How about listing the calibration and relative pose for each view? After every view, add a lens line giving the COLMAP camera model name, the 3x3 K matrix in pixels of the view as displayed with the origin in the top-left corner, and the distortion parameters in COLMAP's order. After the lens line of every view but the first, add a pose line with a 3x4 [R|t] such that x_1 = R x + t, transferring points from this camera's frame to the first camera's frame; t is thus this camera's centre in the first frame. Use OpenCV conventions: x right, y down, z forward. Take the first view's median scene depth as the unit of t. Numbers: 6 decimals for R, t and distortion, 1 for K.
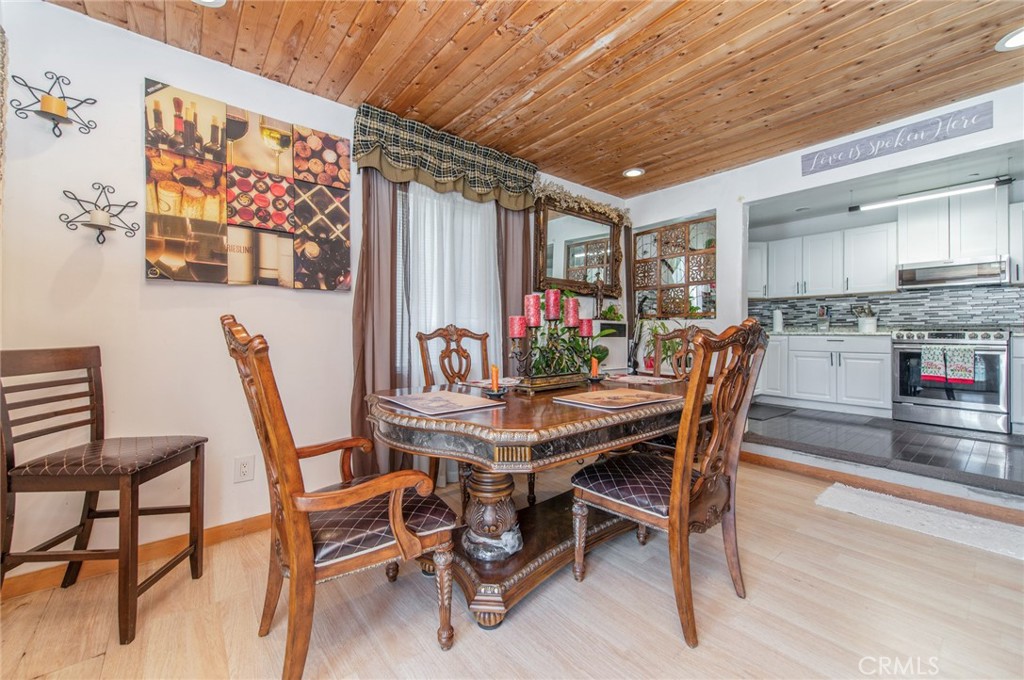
lens RADIAL K [[403.7, 0, 510.6], [0, 403.7, 335.0], [0, 0, 1]] dist [0.006772, -0.001726]
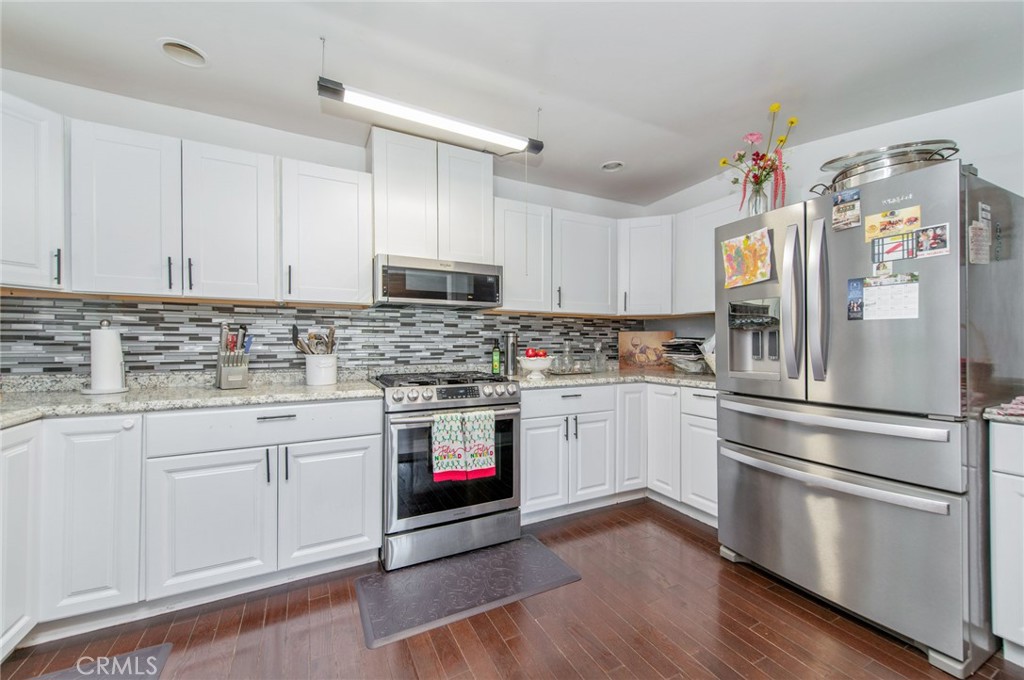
lens RADIAL K [[403.7, 0, 515.7], [0, 403.7, 341.3], [0, 0, 1]] dist [0.006772, -0.001726]
pose [[0.200436, -0.004665, 0.979696, 0.661594], [0.001565, 0.999989, 0.004441, -0.089444], [-0.979705, 0.000643, 0.200441, 0.995056]]
